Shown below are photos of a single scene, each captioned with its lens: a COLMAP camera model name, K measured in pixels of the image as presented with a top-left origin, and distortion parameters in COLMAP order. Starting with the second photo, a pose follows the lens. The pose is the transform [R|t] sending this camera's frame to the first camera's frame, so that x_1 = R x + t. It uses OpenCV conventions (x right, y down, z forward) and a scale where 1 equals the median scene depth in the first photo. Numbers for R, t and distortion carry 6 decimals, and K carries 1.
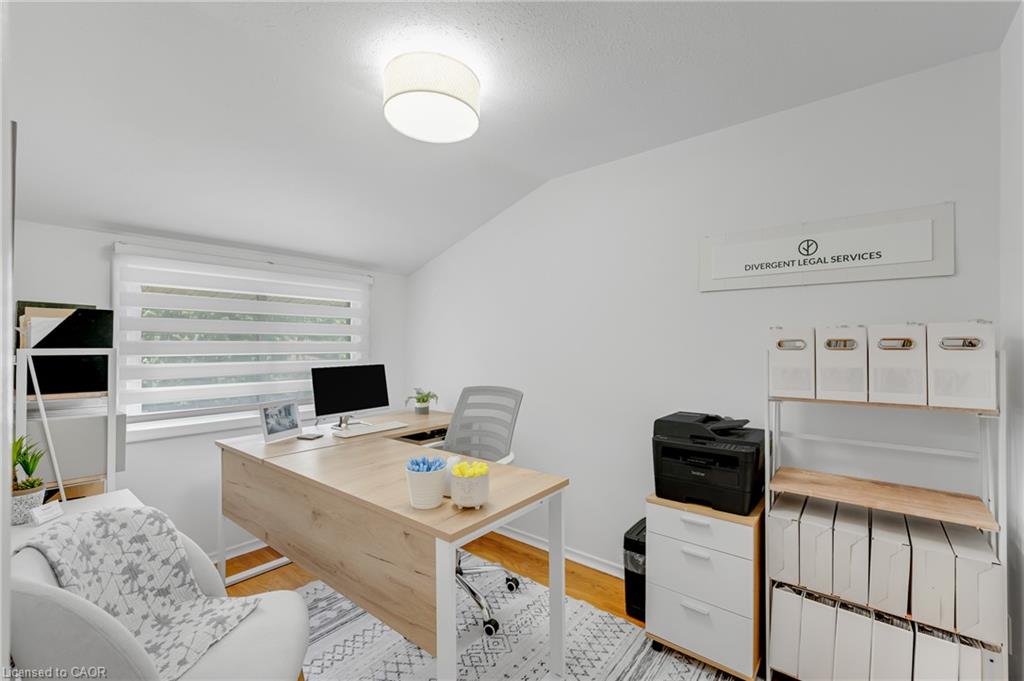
lens RADIAL K [[434.1, 0, 506.6], [0, 434.1, 341.5], [0, 0, 1]] dist [0.002246, -0.000107]
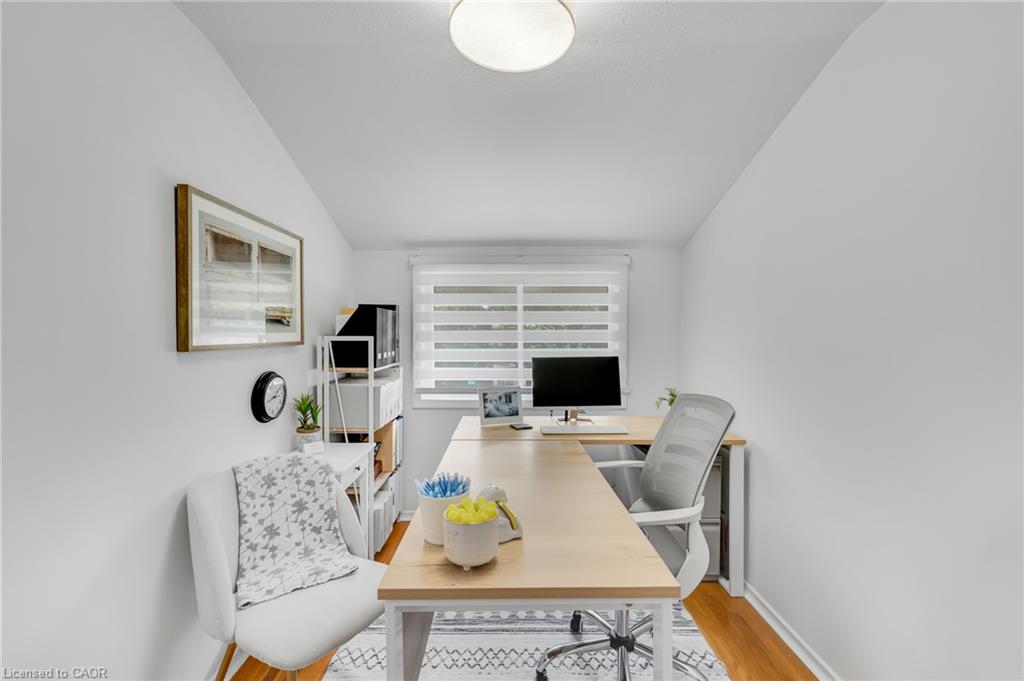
lens RADIAL K [[434.1, 0, 506.6], [0, 434.1, 341.5], [0, 0, 1]] dist [0.002246, -0.000107]
pose [[0.634832, 0.013678, -0.772529, 0.331947], [0.005858, 0.999729, 0.022514, 0.003774], [0.772628, -0.018818, 0.634580, 0.404495]]
